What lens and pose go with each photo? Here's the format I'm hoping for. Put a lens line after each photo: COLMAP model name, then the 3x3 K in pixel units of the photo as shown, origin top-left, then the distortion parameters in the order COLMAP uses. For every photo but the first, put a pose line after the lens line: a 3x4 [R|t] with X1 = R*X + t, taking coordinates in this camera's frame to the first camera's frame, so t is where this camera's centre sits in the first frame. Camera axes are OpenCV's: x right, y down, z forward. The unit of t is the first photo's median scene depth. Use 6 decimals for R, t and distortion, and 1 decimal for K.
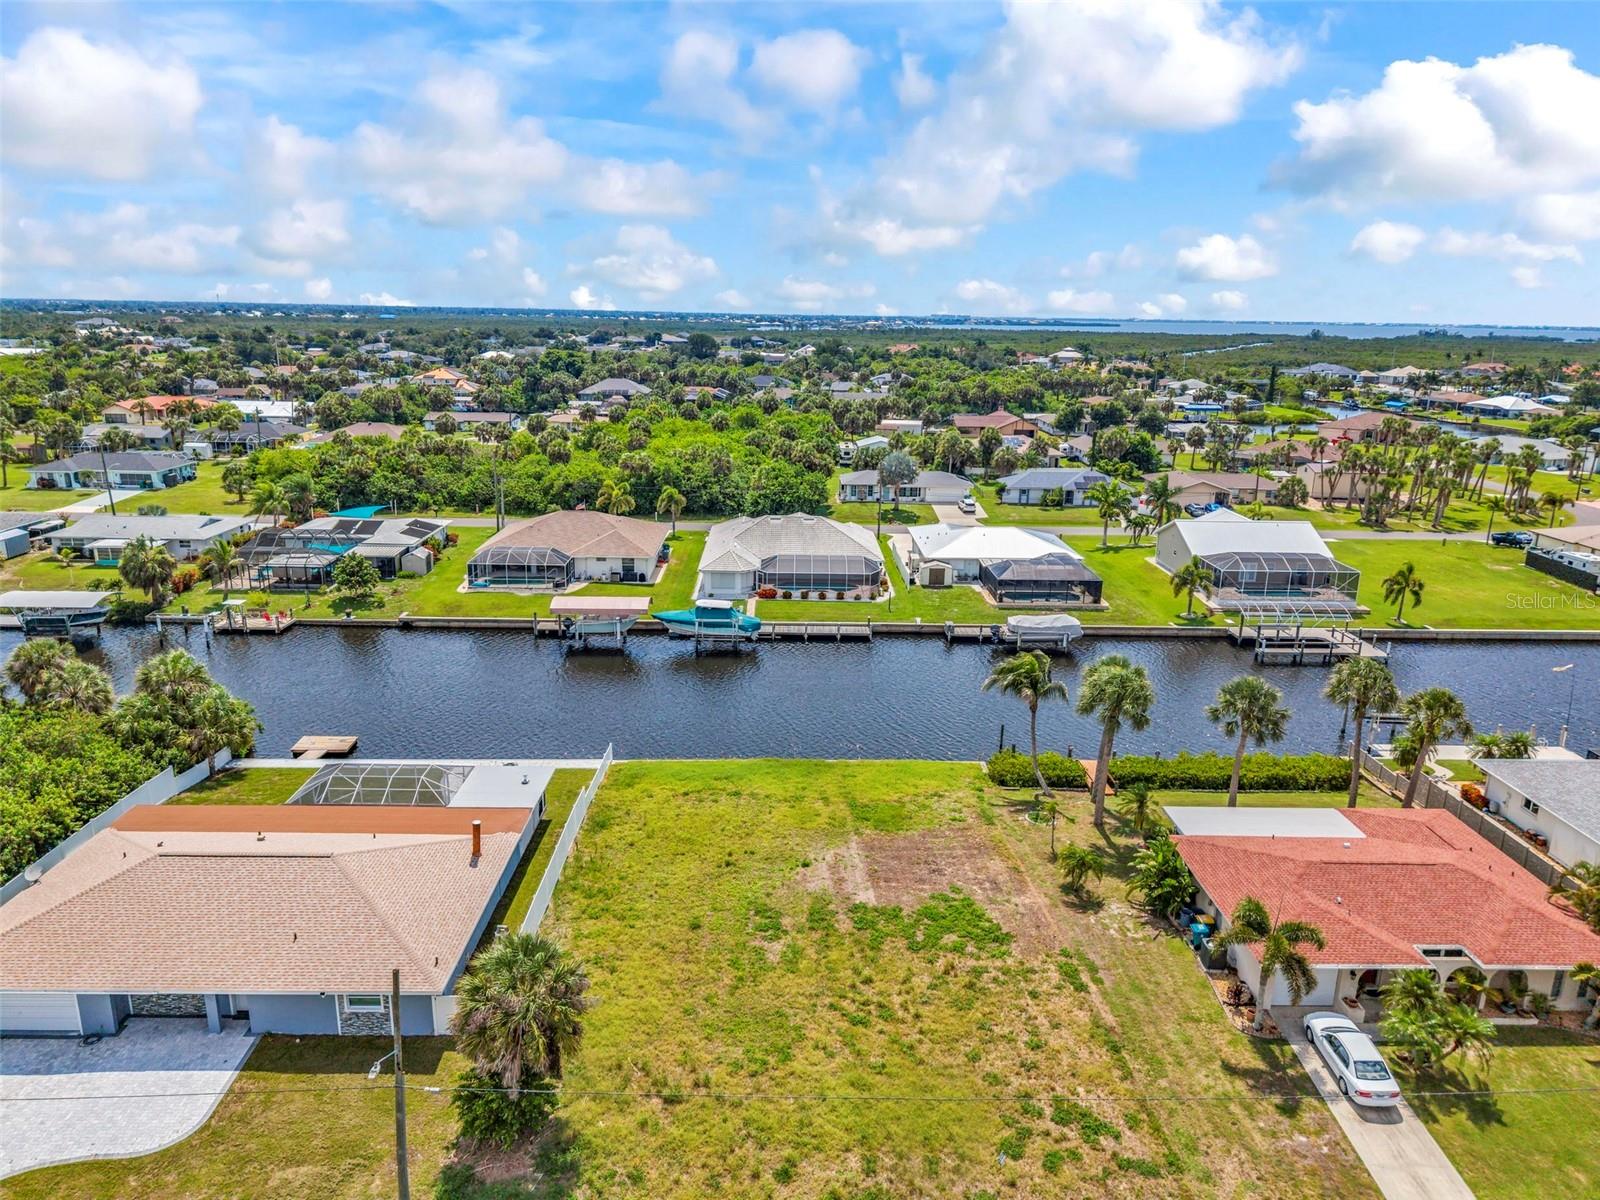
lens RADIAL K [[1069.3, 0, 799.0], [0, 1069.3, 601.0], [0, 0, 1]] dist [0.035544, -0.039303]
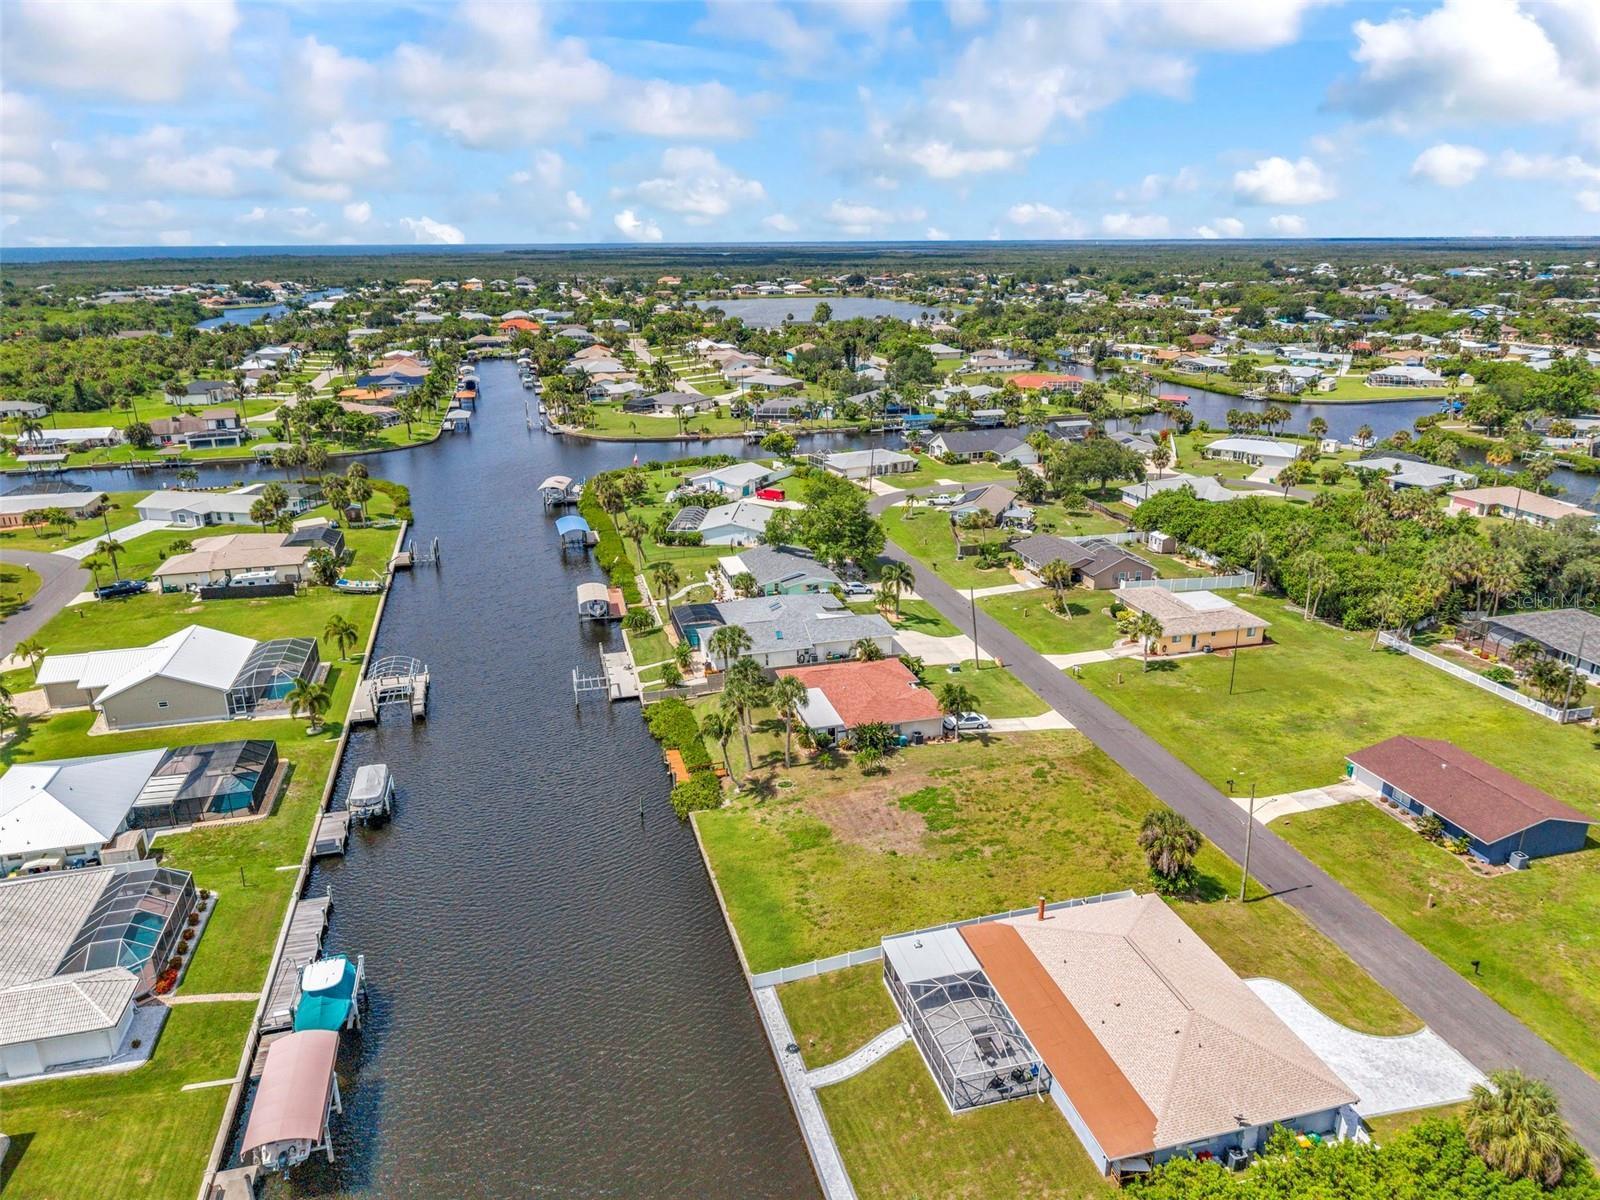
lens RADIAL K [[1069.3, 0, 799.0], [0, 1069.3, 601.0], [0, 0, 1]] dist [0.035544, -0.039303]
pose [[-0.242829, -0.327166, 0.913234, -1.193728], [0.254999, 0.886776, 0.385492, -0.678520], [-0.935954, 0.326482, -0.131908, 1.138843]]
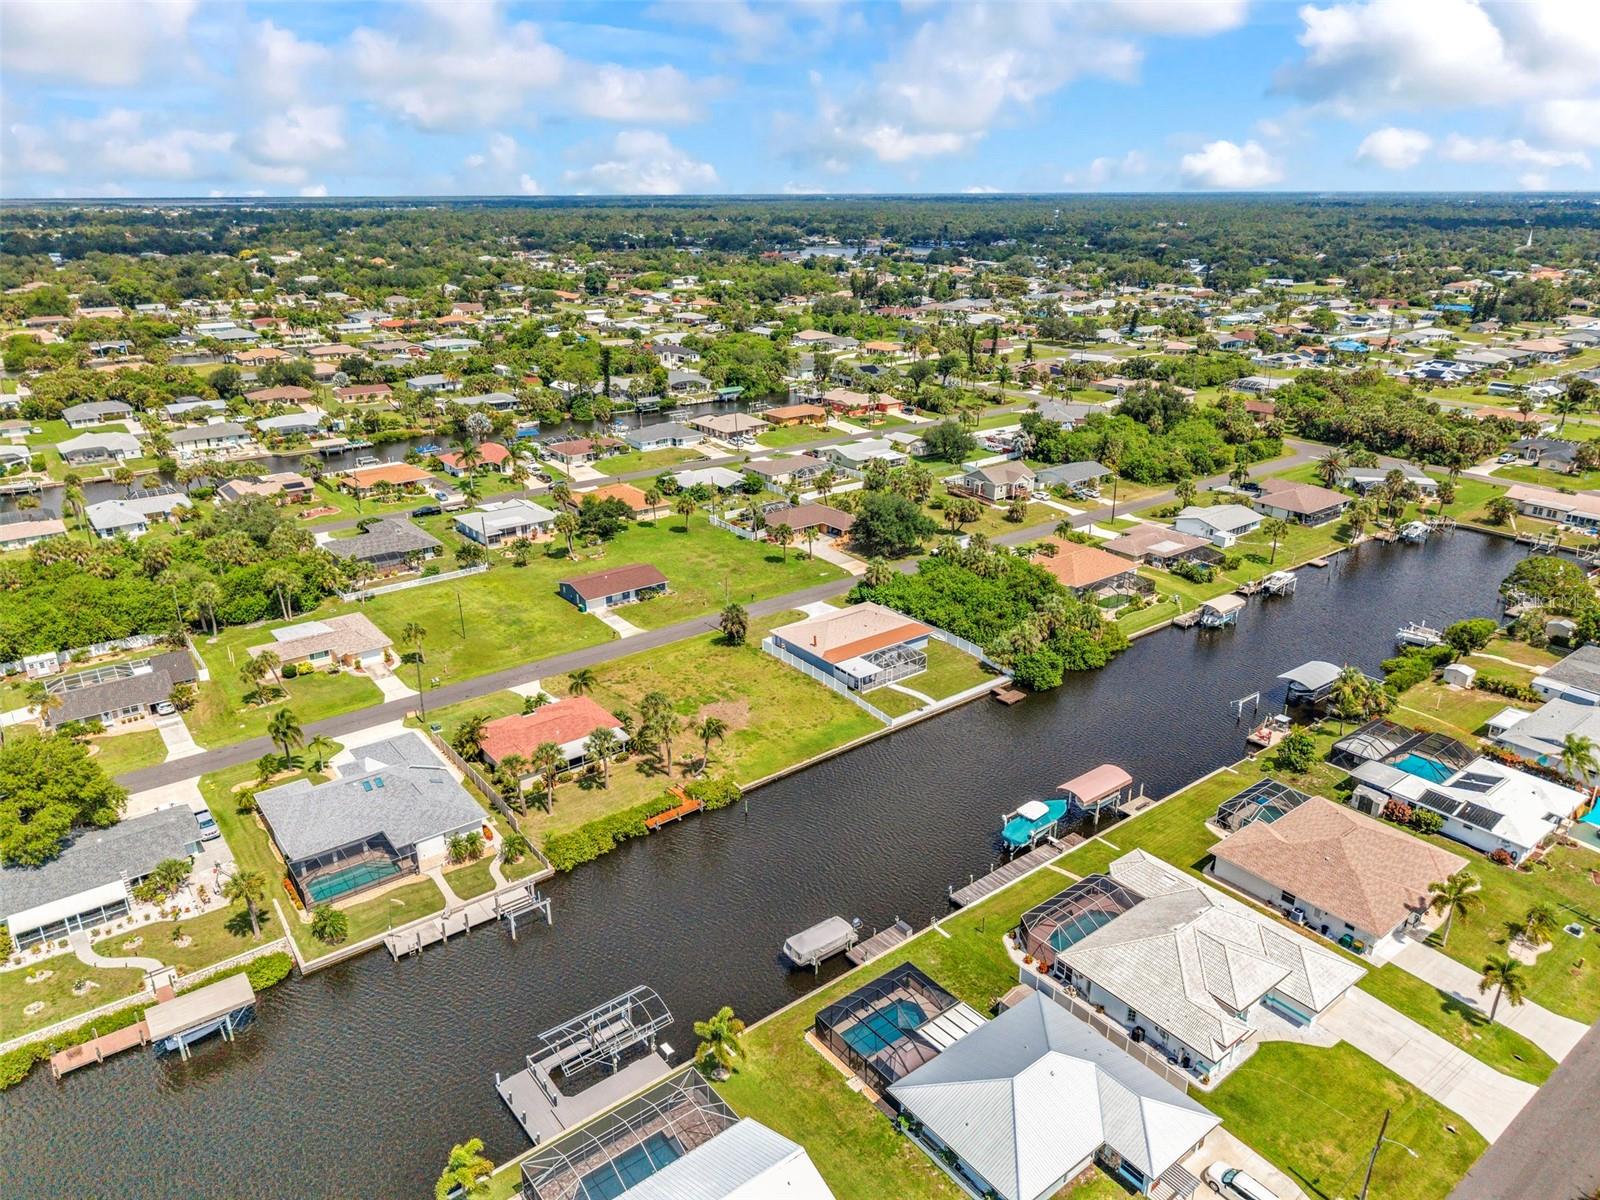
lens RADIAL K [[1050.5, 0, 800.0], [0, 1050.5, 600.0], [0, 0, 1]] dist [0.091738, -0.128103]
pose [[-0.798096, 0.199985, -0.568375, 1.209499], [-0.171449, 0.828942, 0.532410, -1.250216], [0.577623, 0.522362, -0.627287, 2.355528]]
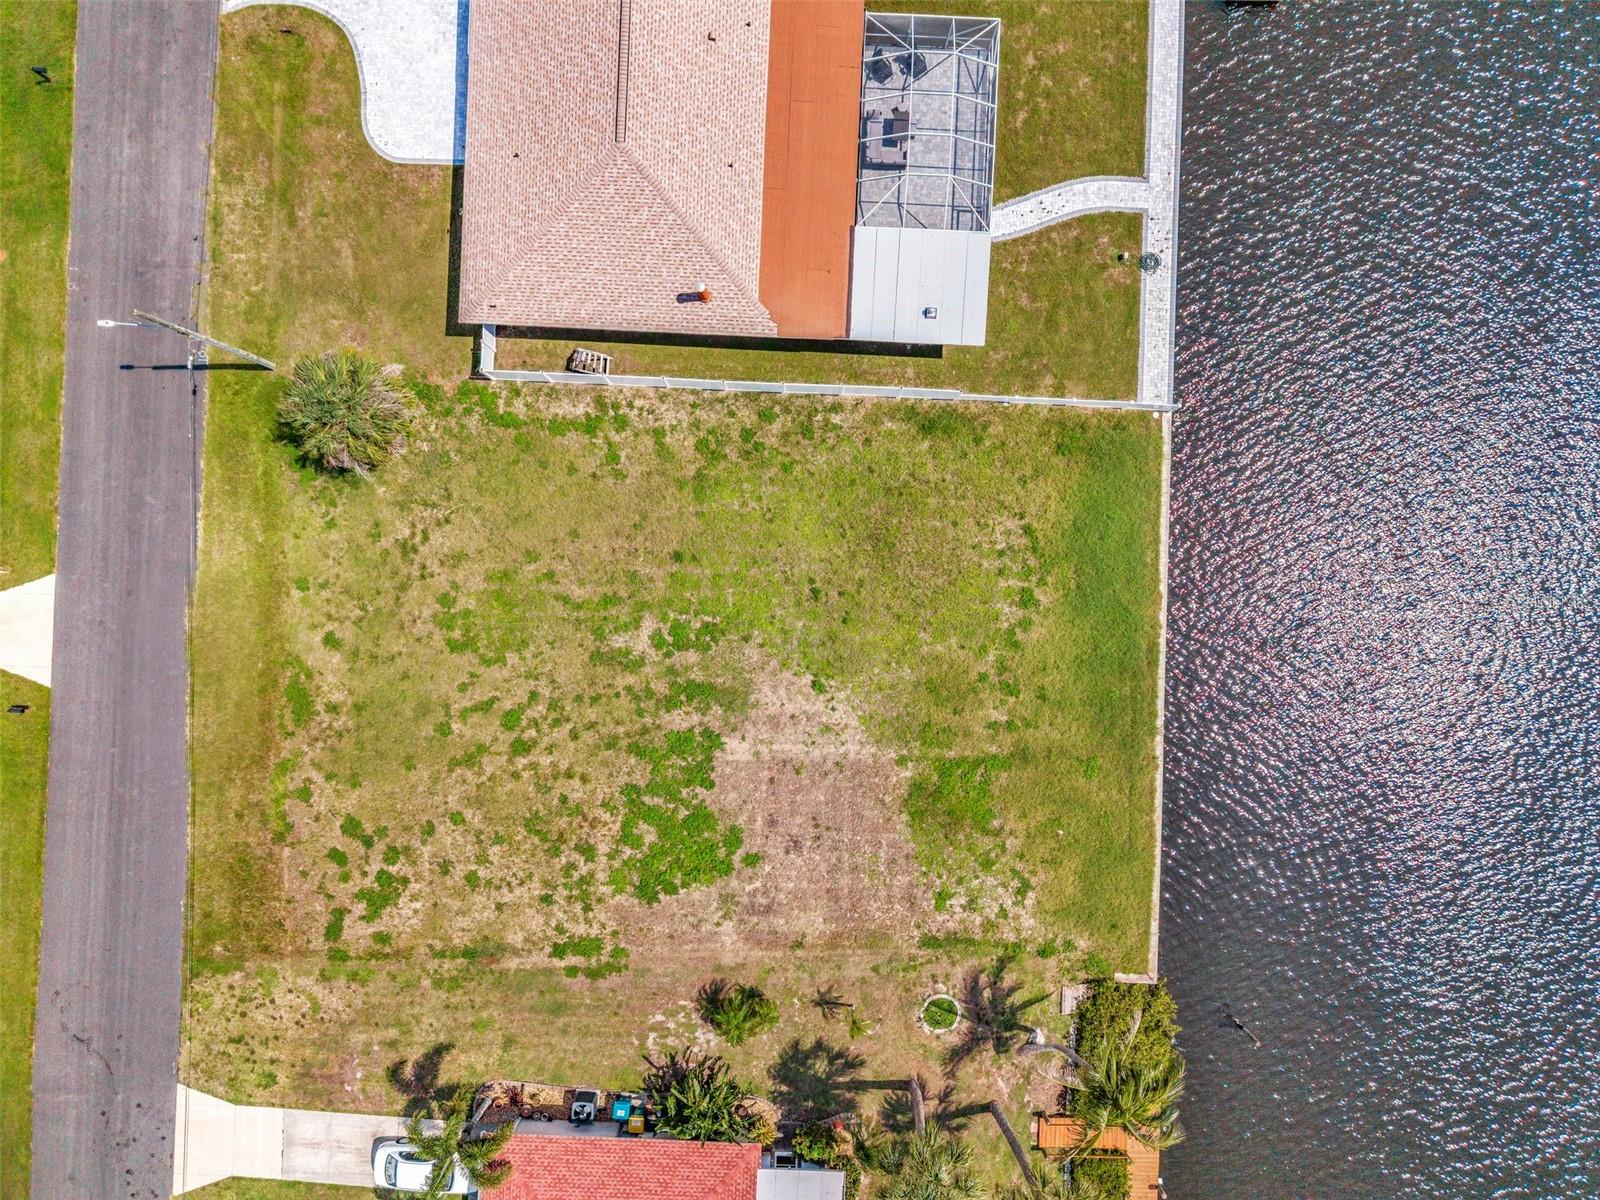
lens RADIAL K [[1069.3, 0, 799.0], [0, 1069.3, 601.0], [0, 0, 1]] dist [0.035544, -0.039303]
pose [[-0.055726, 0.998338, -0.014660, -0.043034], [-0.259951, -0.000330, 0.965622, -0.500155], [0.964012, 0.057622, 0.259538, 0.722856]]
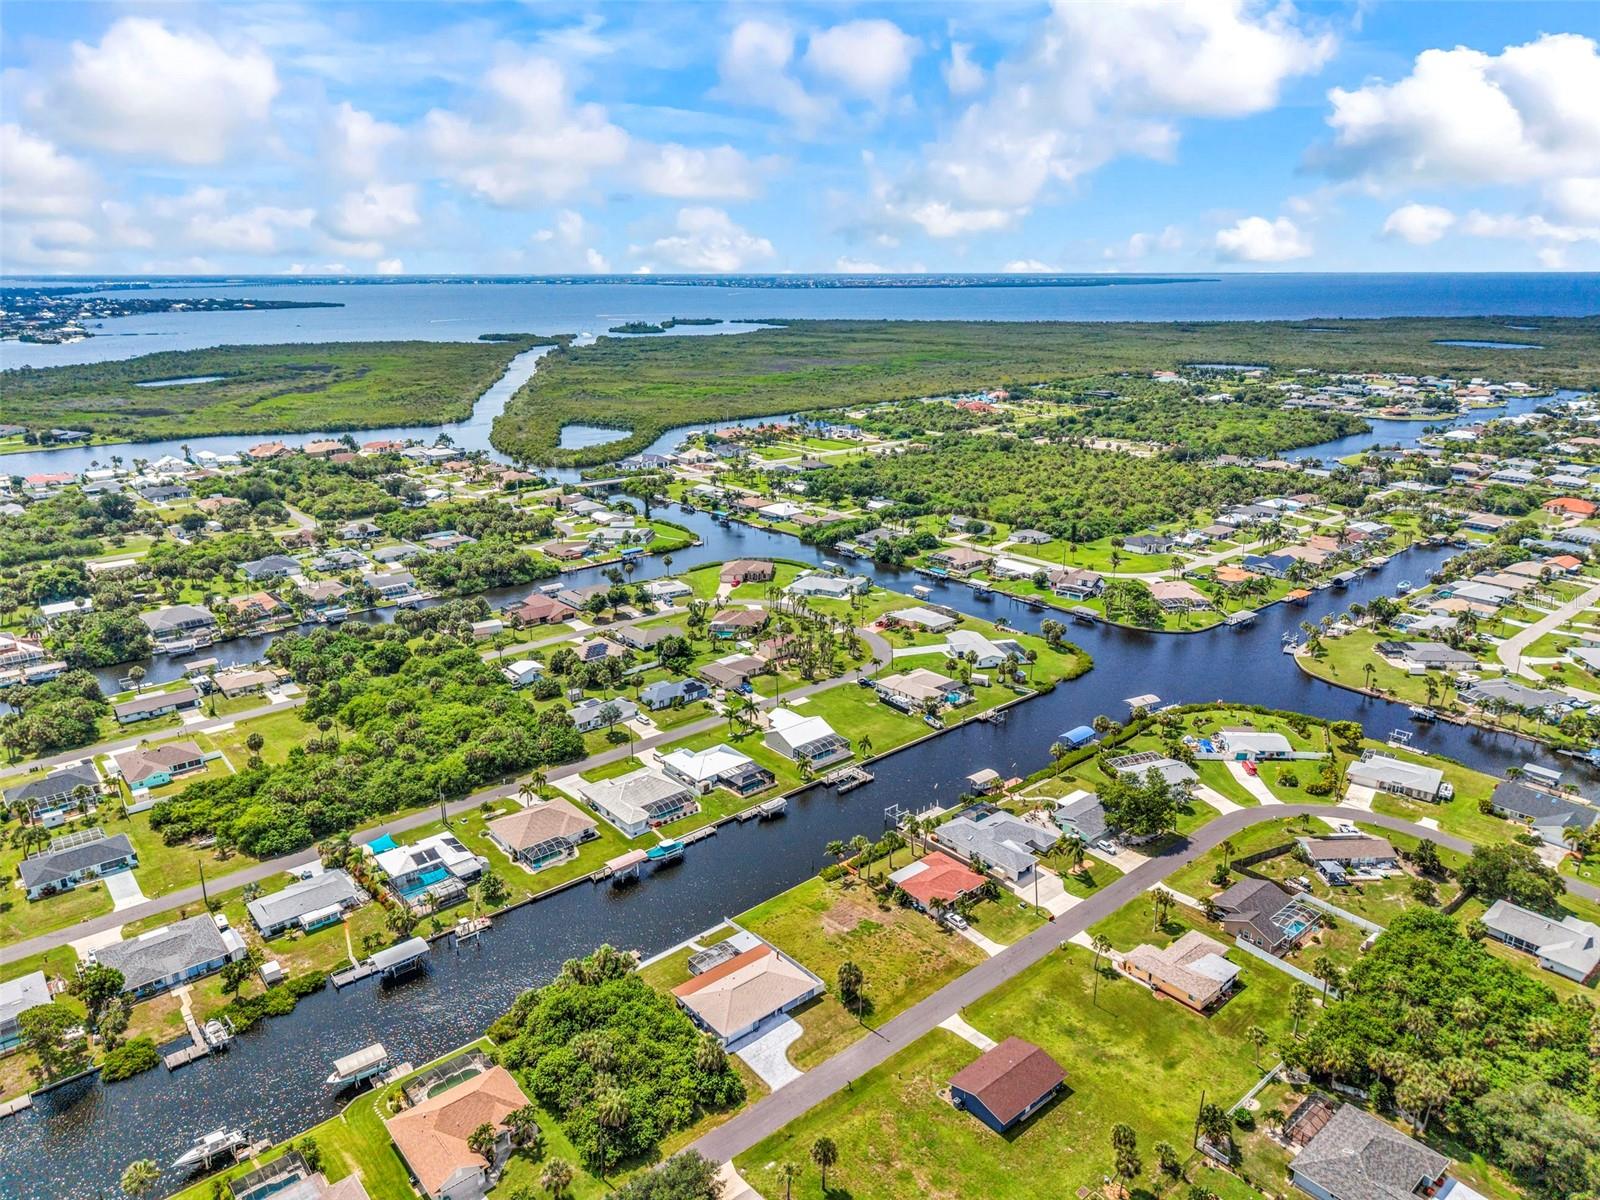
lens RADIAL K [[1069.3, 0, 799.0], [0, 1069.3, 601.0], [0, 0, 1]] dist [0.035544, -0.039303]
pose [[0.769487, -0.208589, 0.603640, -1.906138], [0.180872, 0.977640, 0.107260, -1.173859], [-0.612516, 0.026647, 0.790009, -1.756248]]
